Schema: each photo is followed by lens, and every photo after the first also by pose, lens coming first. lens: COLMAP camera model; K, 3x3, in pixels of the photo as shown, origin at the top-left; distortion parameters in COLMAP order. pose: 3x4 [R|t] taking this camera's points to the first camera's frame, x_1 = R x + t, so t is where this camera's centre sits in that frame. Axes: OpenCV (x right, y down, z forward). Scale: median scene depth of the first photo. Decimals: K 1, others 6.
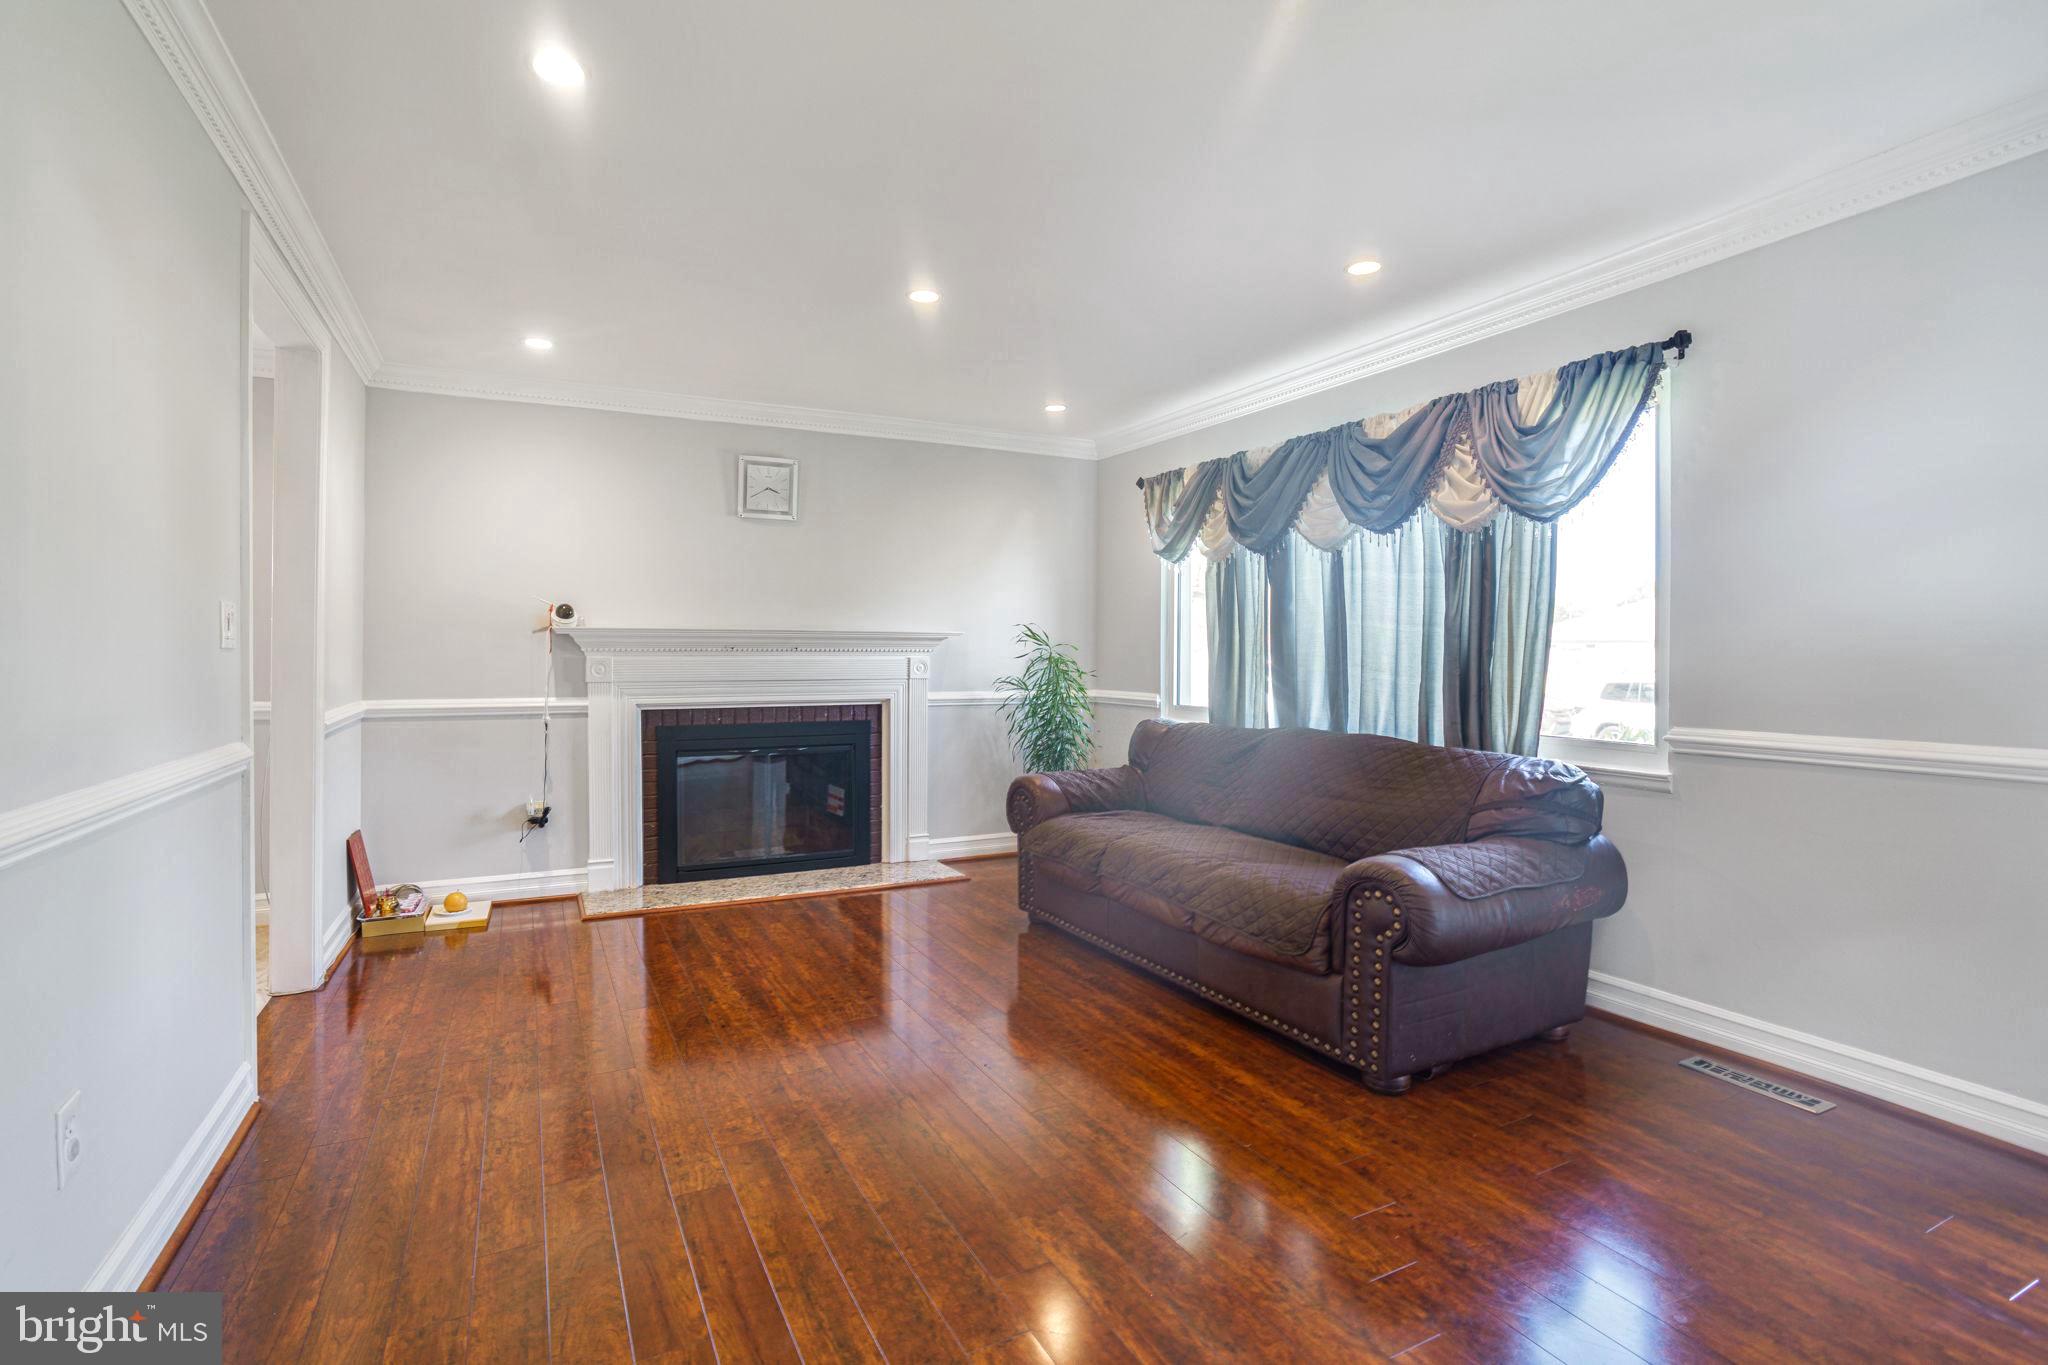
lens RADIAL K [[969.0, 0, 1016.2], [0, 969.0, 682.2], [0, 0, 1]] dist [-0.055651, 0.026349]
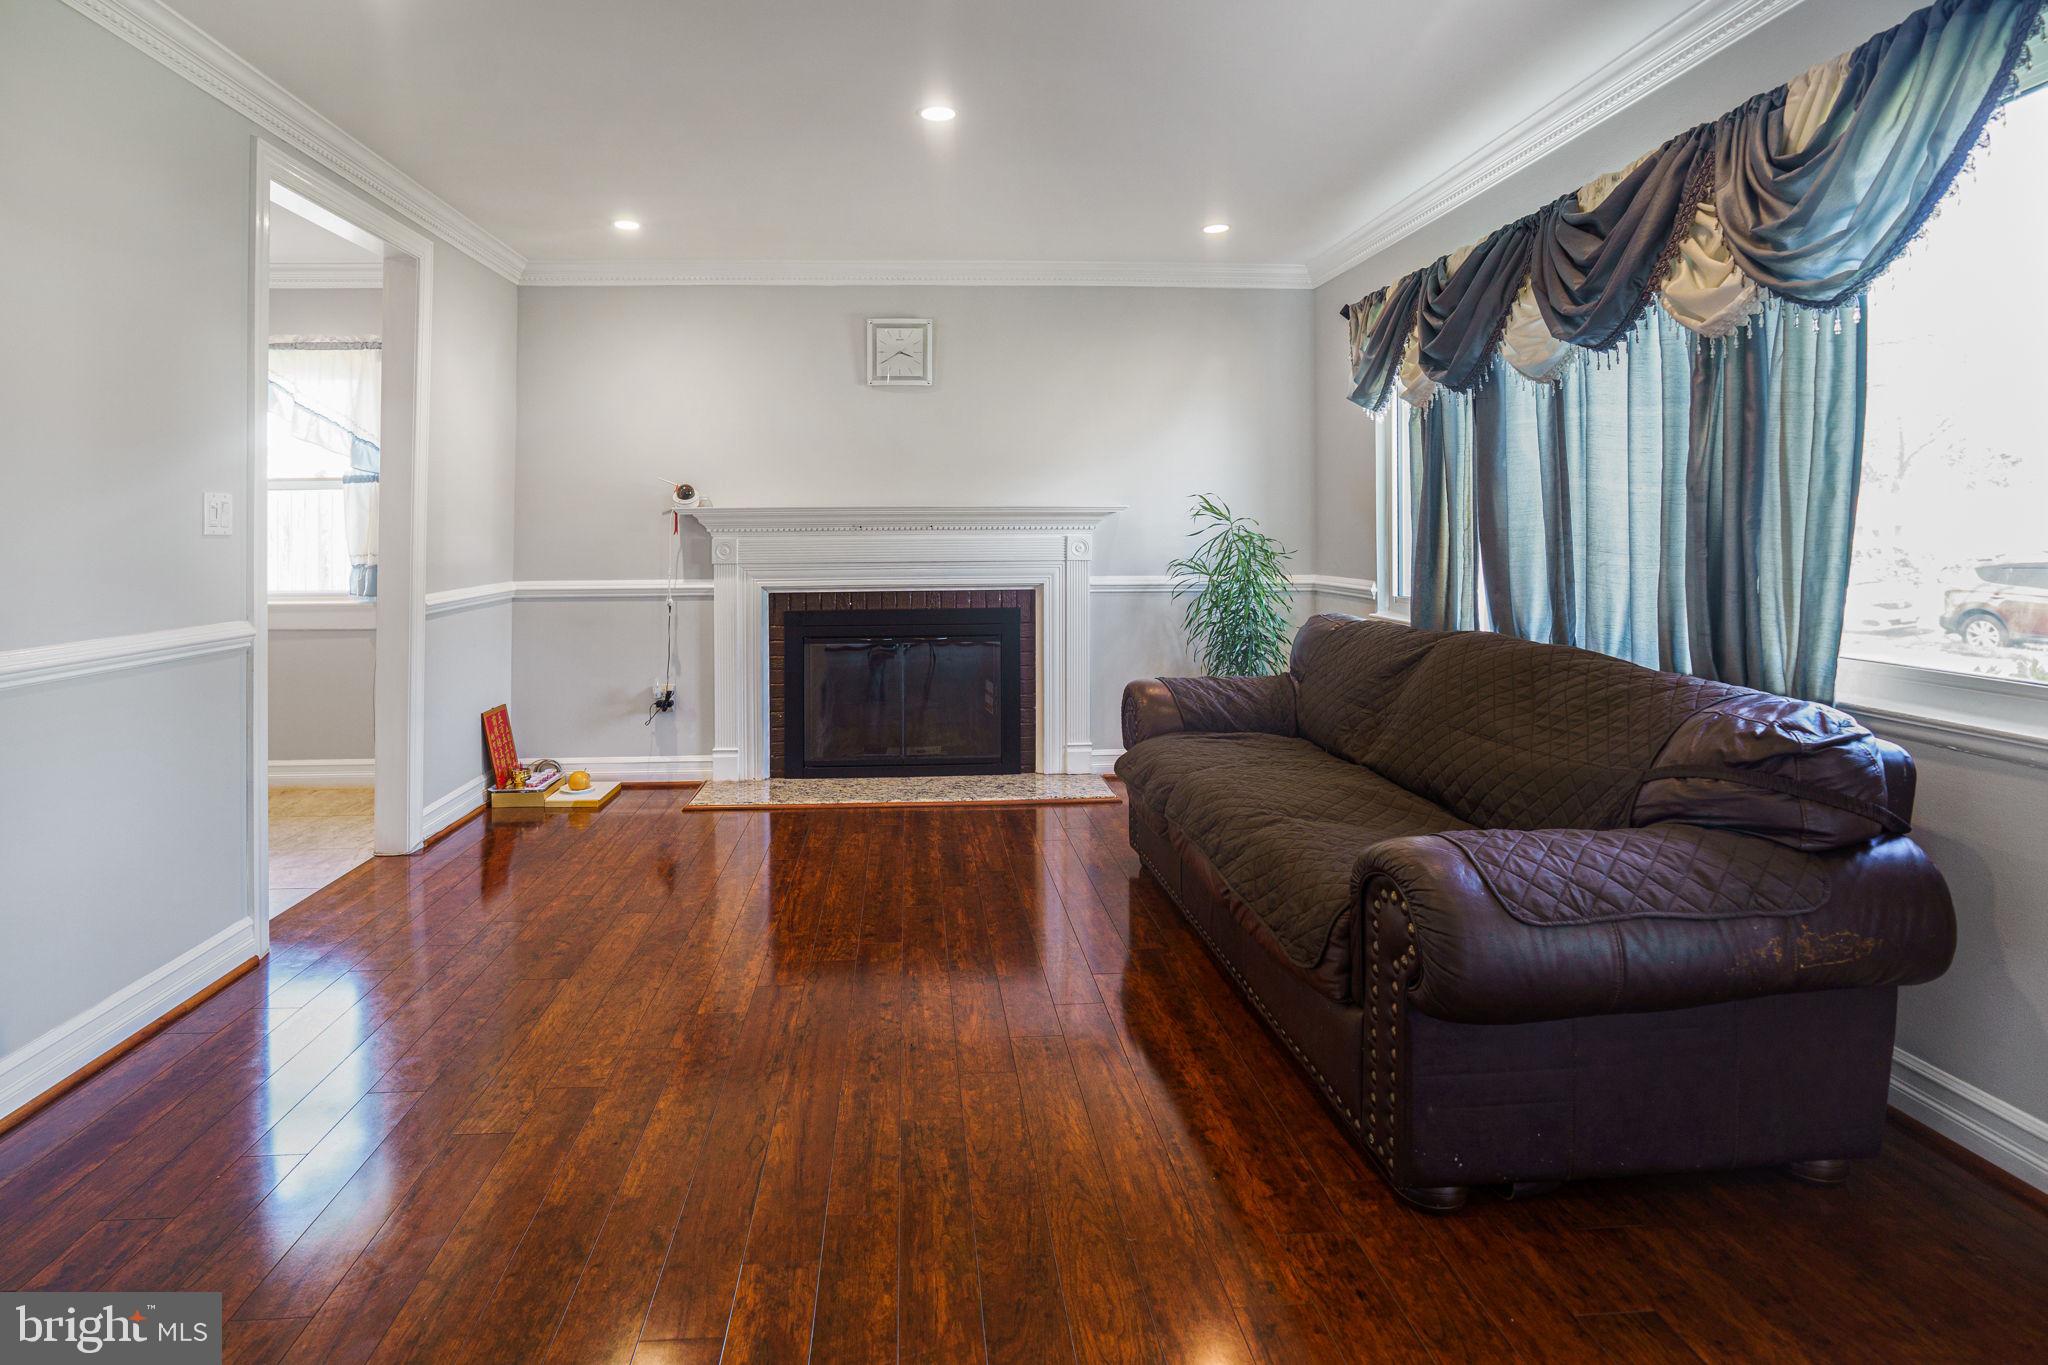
lens RADIAL K [[1054.1, 0, 977.0], [0, 1054.1, 538.0], [0, 0, 1]] dist [-0.019548, 0.001690]
pose [[0.917877, -0.005955, -0.396820, 0.260493], [-0.002932, 0.999758, -0.021786, -0.004457], [0.396854, 0.021160, 0.917638, 0.146640]]
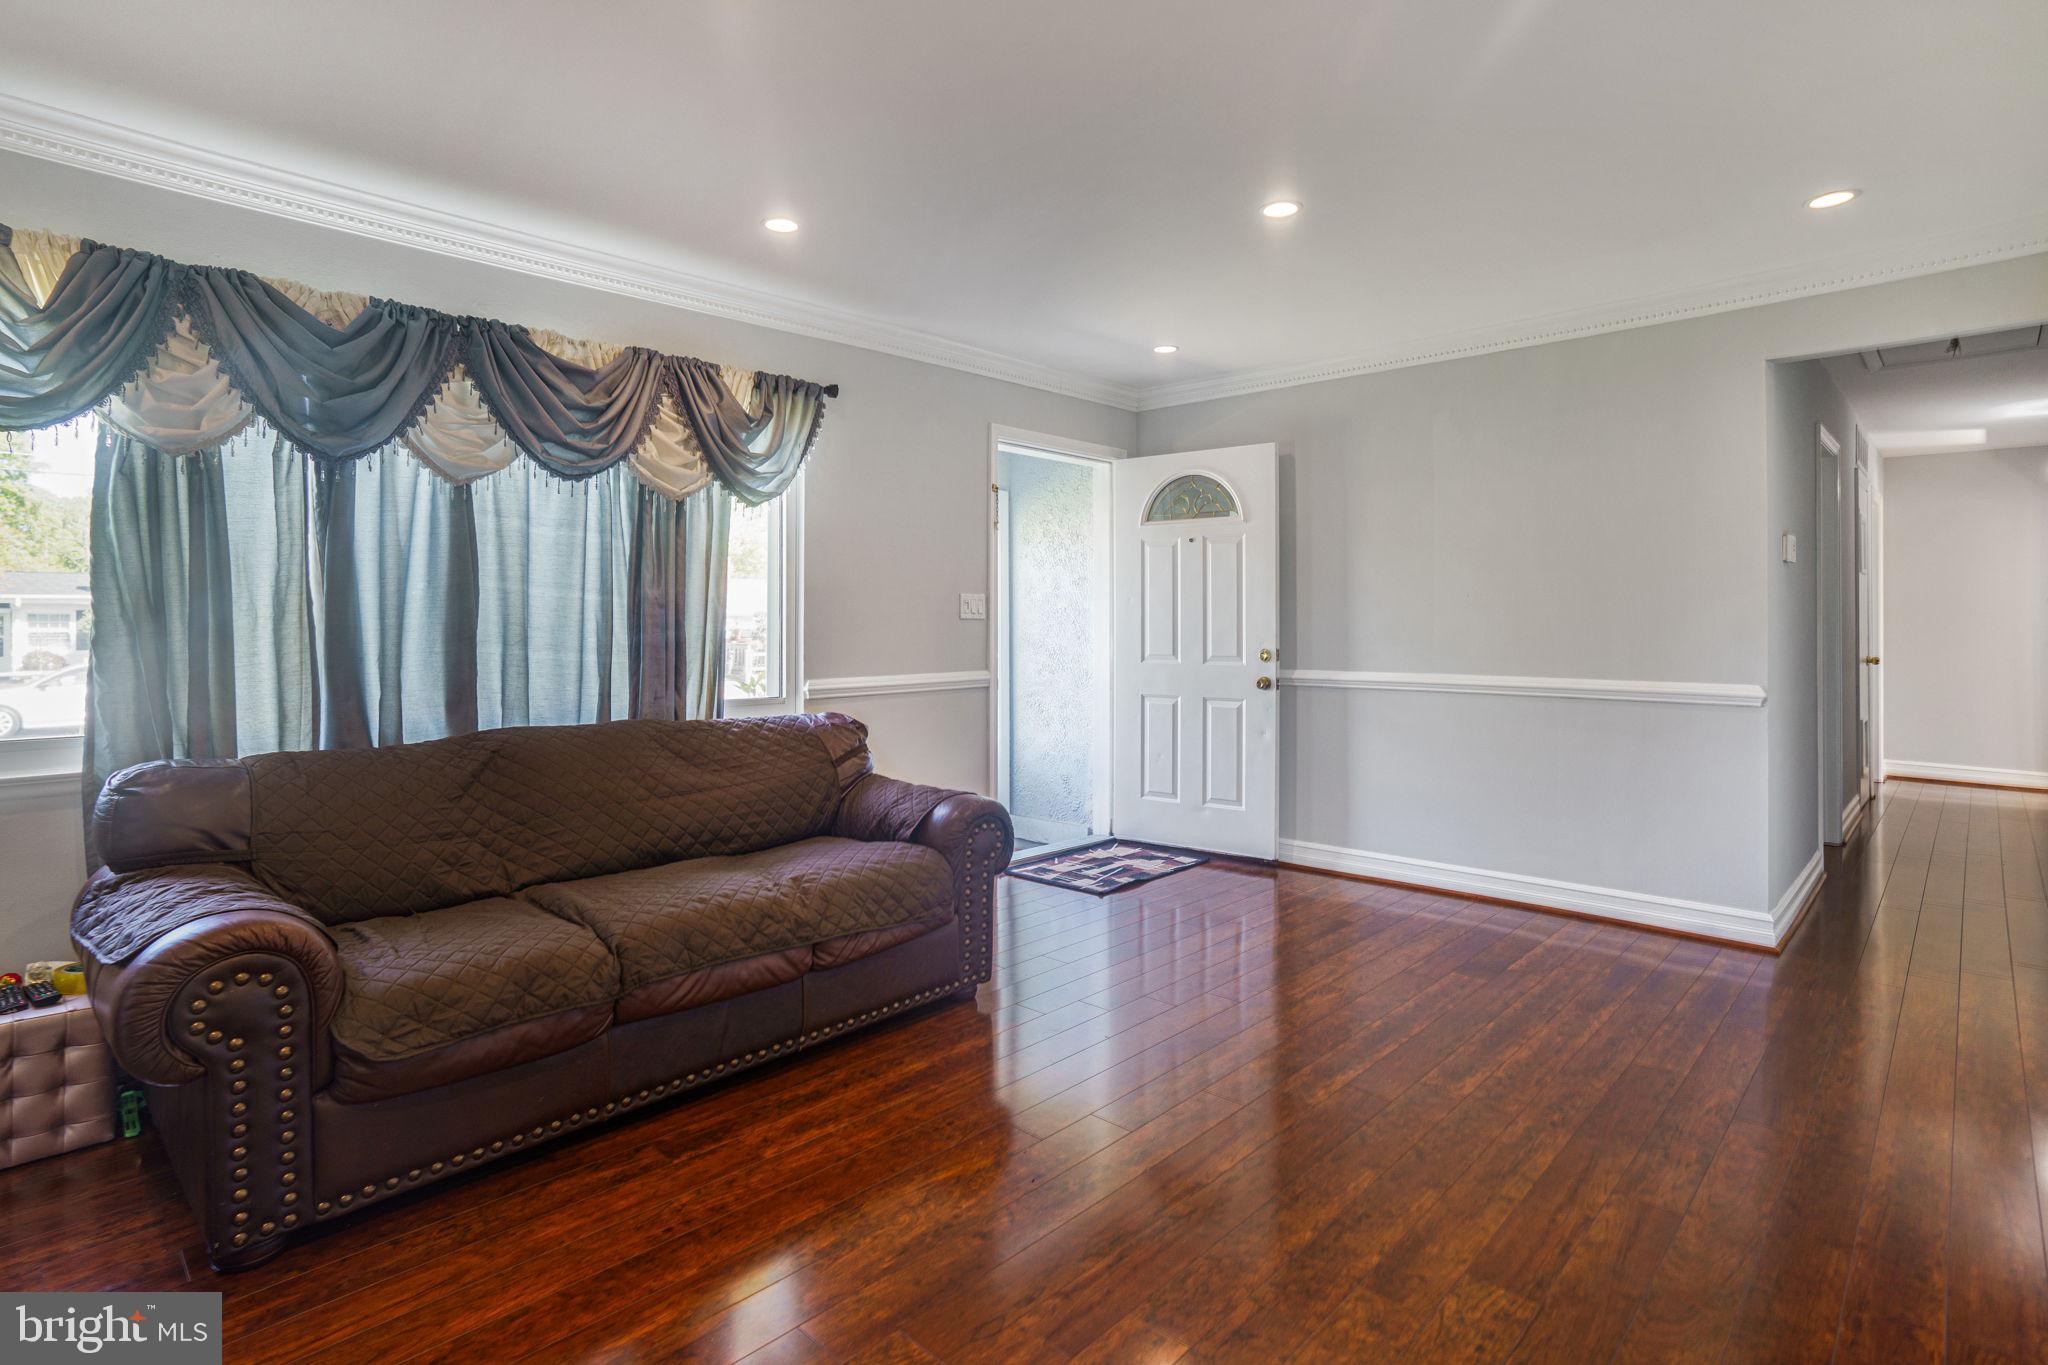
lens RADIAL K [[1023.2, 0, 1003.0], [0, 1023.2, 619.9], [0, 0, 1]] dist [-0.041595, 0.032252]
pose [[-0.315742, 0.000003, 0.948845, -0.542747], [0.023892, 0.999683, 0.007947, -0.030453], [-0.948544, 0.025179, -0.315642, 0.887979]]
